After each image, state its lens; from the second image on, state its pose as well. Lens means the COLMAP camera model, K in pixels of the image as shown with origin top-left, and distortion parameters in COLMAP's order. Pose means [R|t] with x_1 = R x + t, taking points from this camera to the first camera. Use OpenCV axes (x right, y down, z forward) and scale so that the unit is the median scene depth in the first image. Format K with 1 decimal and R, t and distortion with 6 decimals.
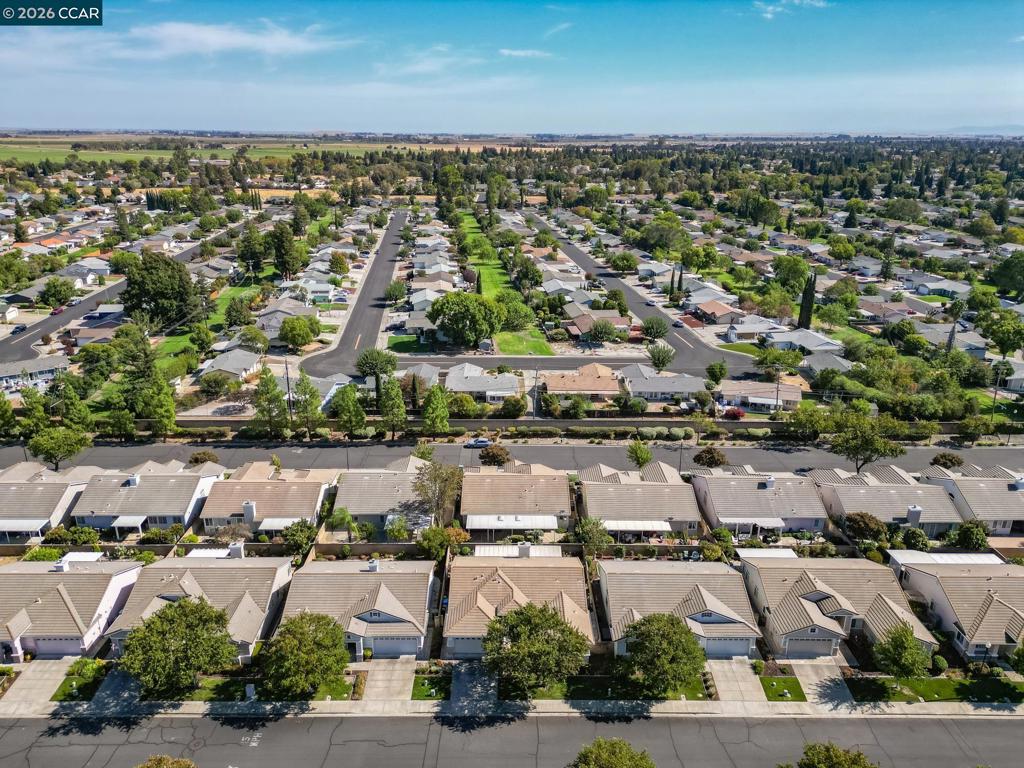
lens RADIAL K [[714.6, 0, 509.2], [0, 714.6, 382.7], [0, 0, 1]] dist [0.094521, -0.103664]
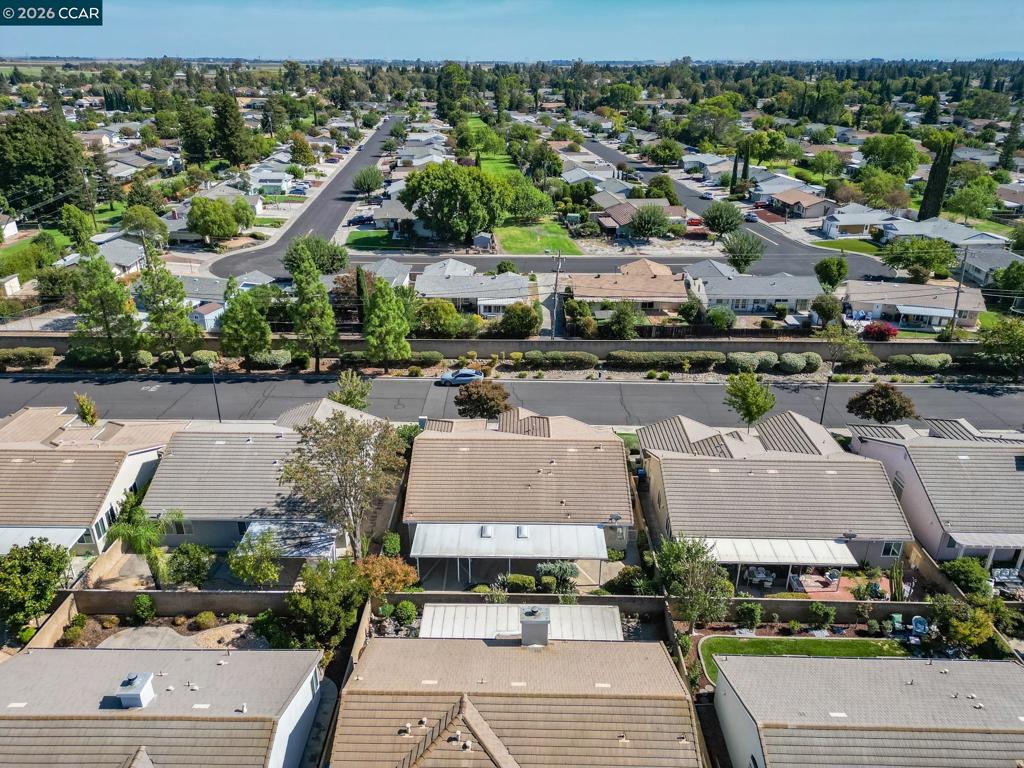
lens RADIAL K [[714.6, 0, 509.2], [0, 714.6, 382.7], [0, 0, 1]] dist [0.094521, -0.103664]
pose [[0.999824, 0.004733, -0.018143, 0.007096], [-0.003184, 0.996419, 0.084499, 0.030958], [0.018478, -0.084426, 0.996258, 0.328908]]
